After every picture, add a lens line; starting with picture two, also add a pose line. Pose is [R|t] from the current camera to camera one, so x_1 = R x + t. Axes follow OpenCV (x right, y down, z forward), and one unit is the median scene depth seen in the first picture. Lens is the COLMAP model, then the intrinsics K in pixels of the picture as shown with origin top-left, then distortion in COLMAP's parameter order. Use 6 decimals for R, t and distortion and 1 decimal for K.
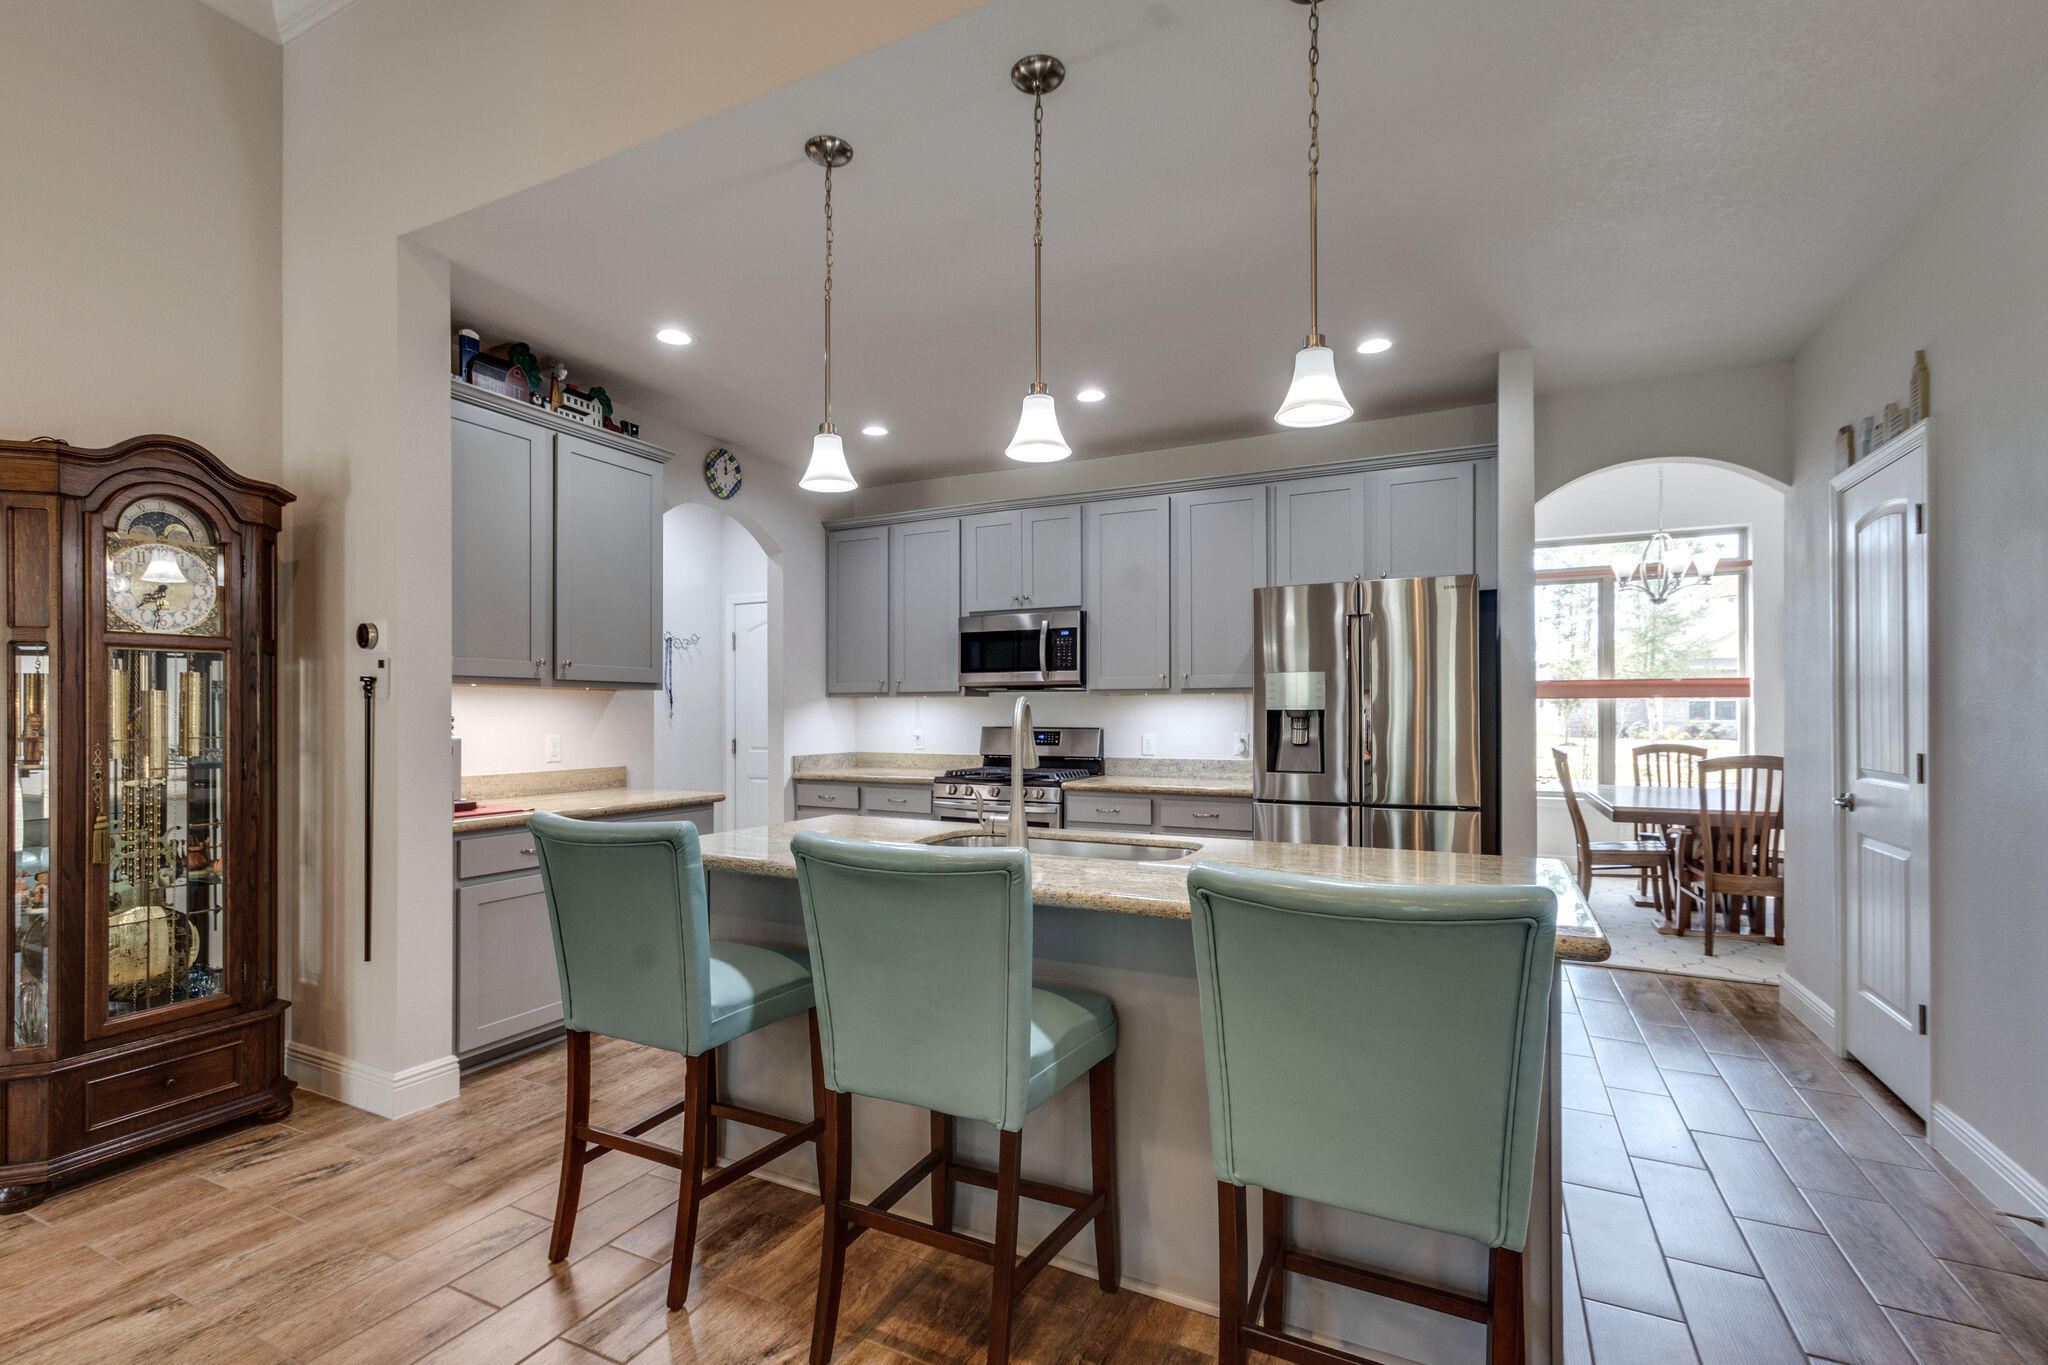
lens RADIAL K [[916.9, 0, 991.0], [0, 916.9, 712.9], [0, 0, 1]] dist [-0.000687, 0.000421]
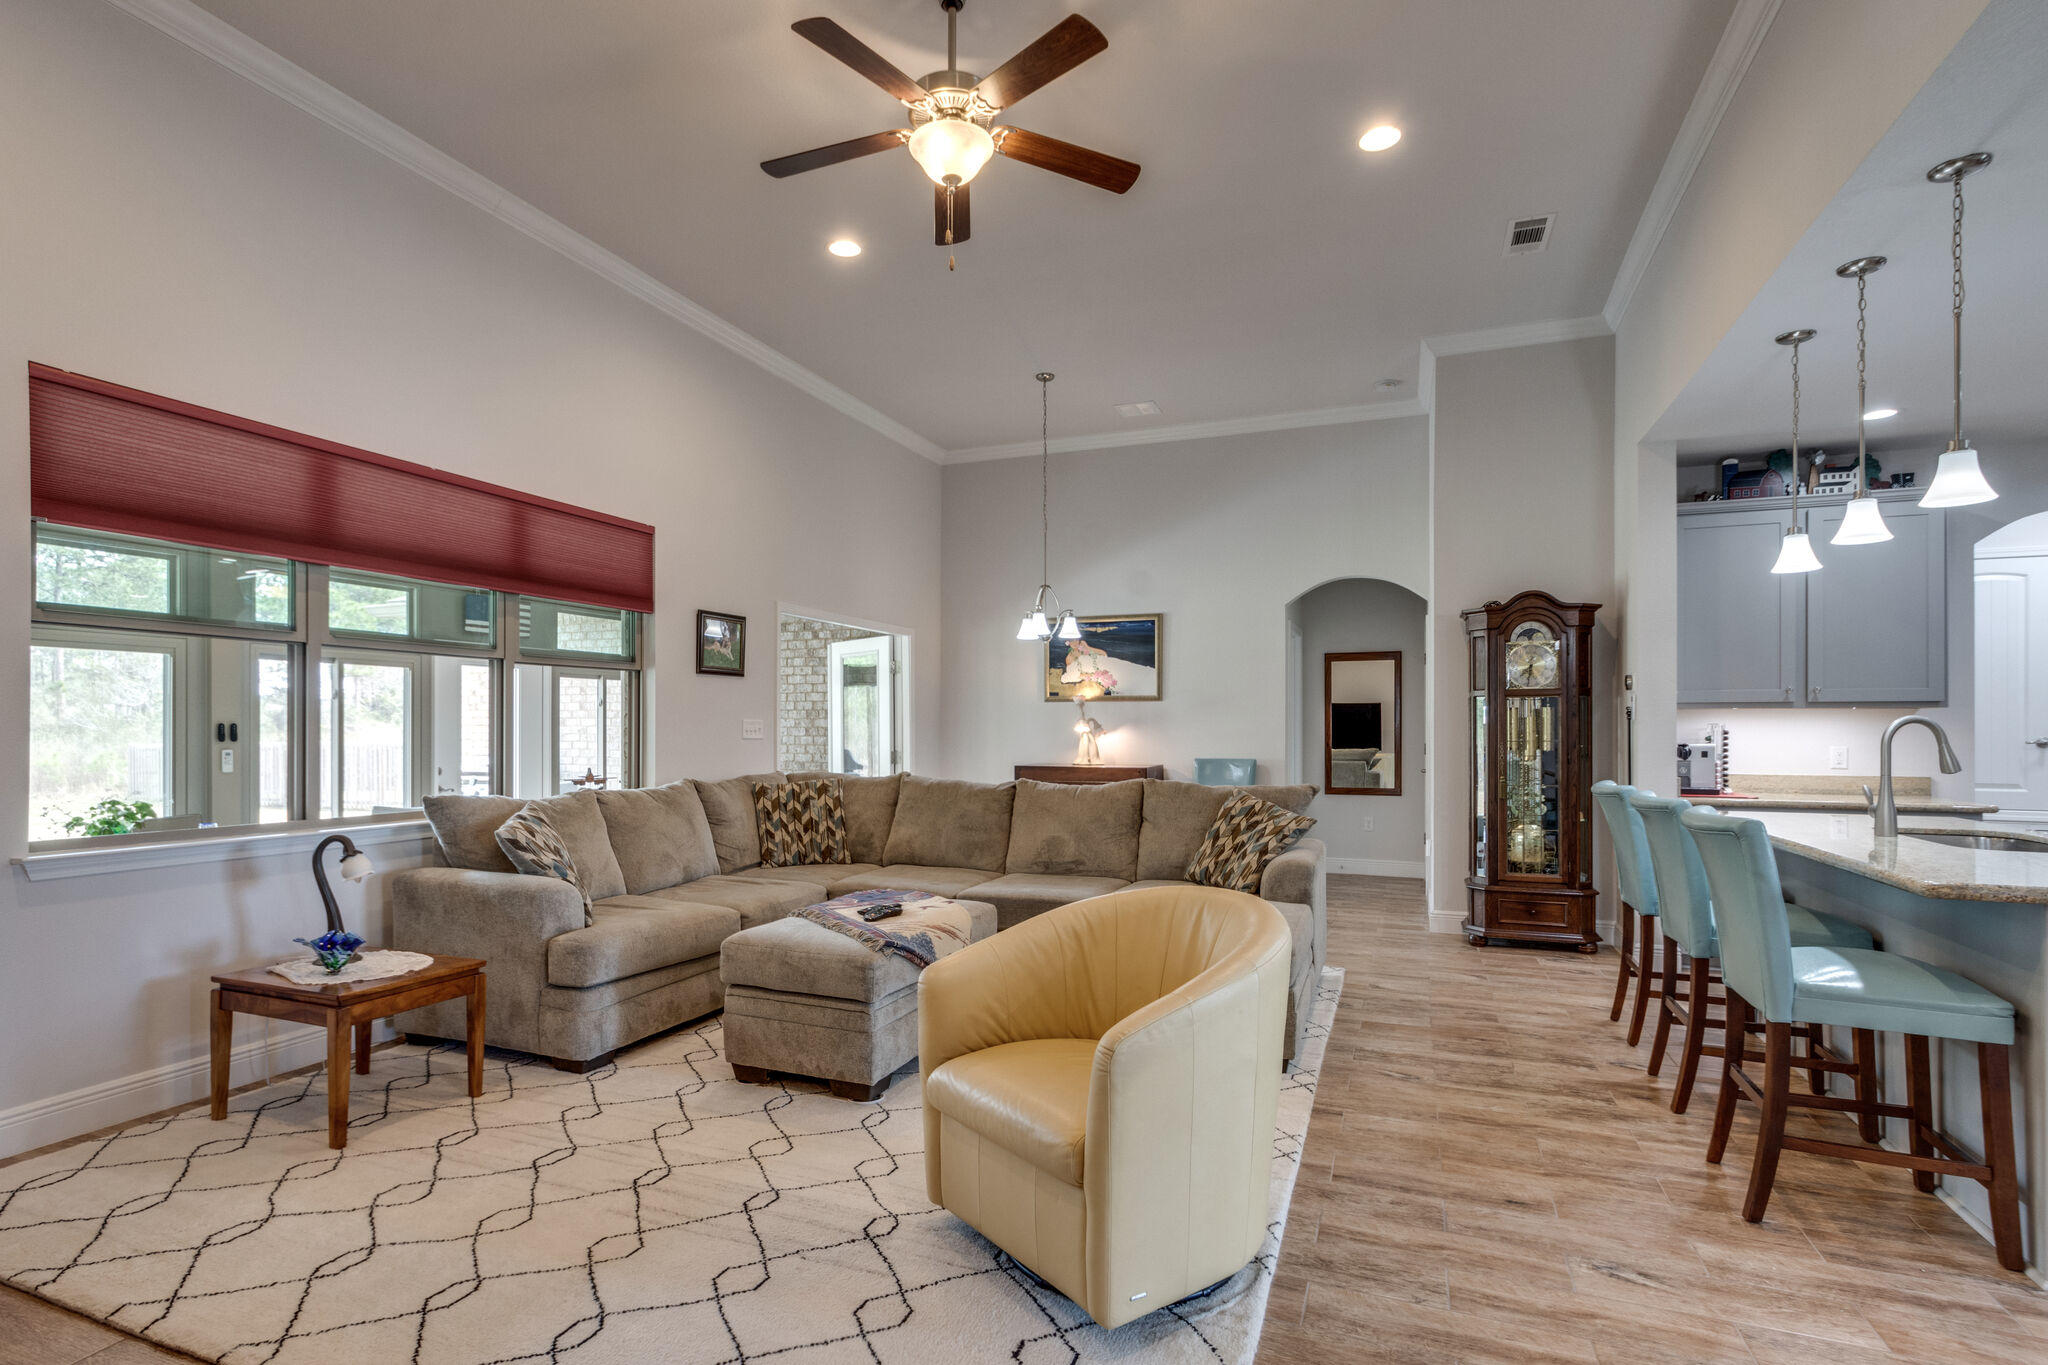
lens RADIAL K [[1004.0, 0, 1002.7], [0, 1004.0, 719.2], [0, 0, 1]] dist [-0.001598, 0.000706]
pose [[0.083116, -0.009356, -0.996496, 0.822135], [0.000567, 0.999956, -0.009341, 0.000075], [0.996540, 0.000211, 0.083118, -0.233842]]
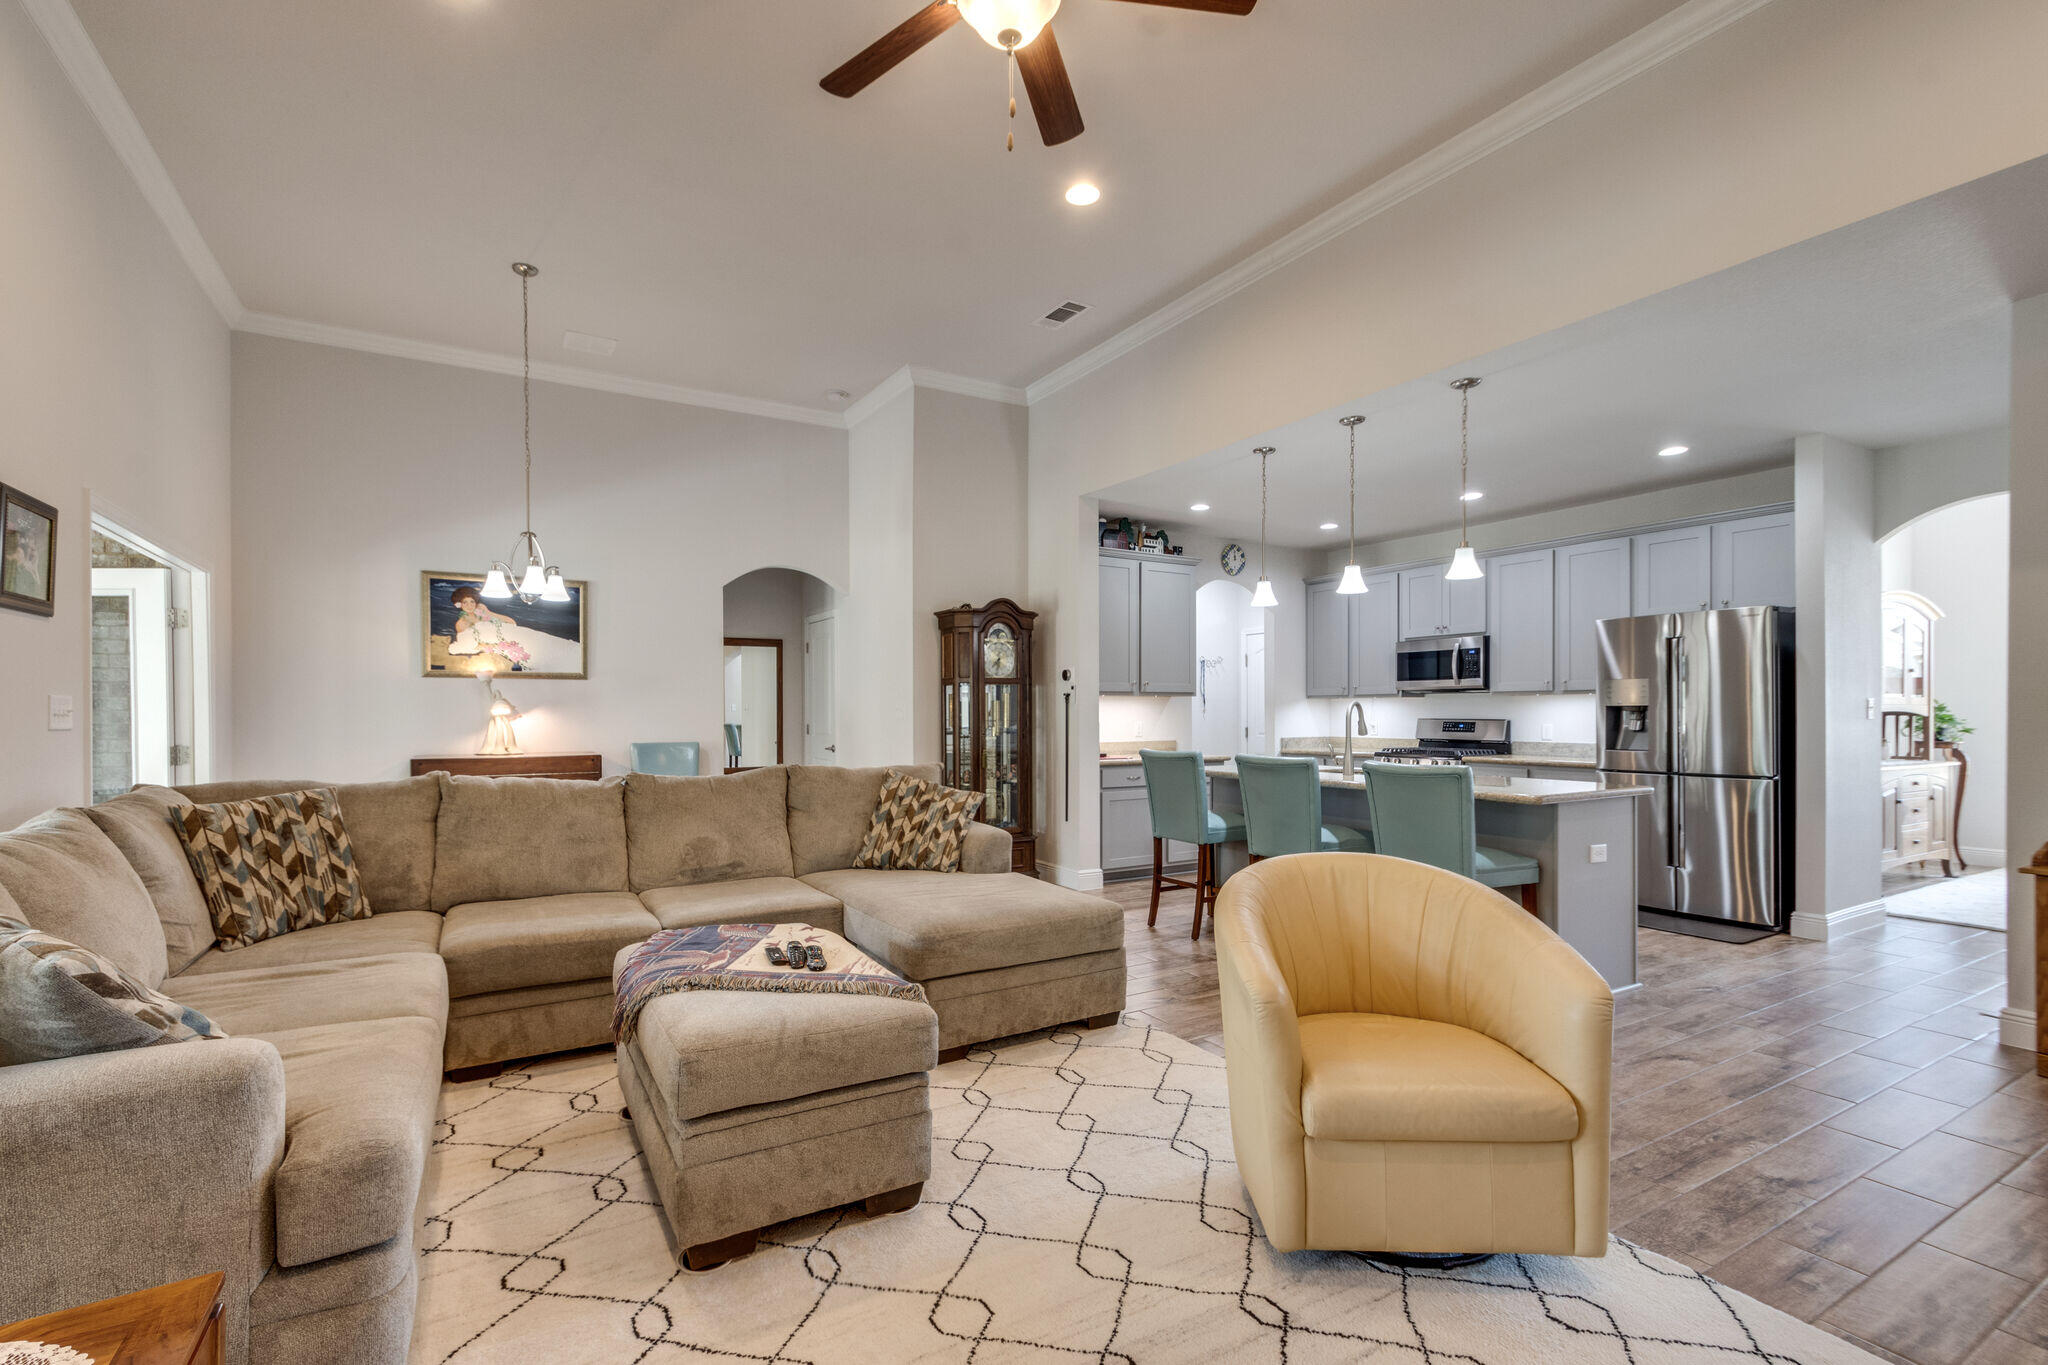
lens RADIAL K [[916.9, 0, 991.0], [0, 916.9, 712.9], [0, 0, 1]] dist [-0.000687, 0.000421]
pose [[0.837207, -0.001342, -0.546885, 0.300983], [0.002625, 0.999995, 0.001566, 0.003213], [0.546880, -0.002747, 0.837207, -0.753280]]
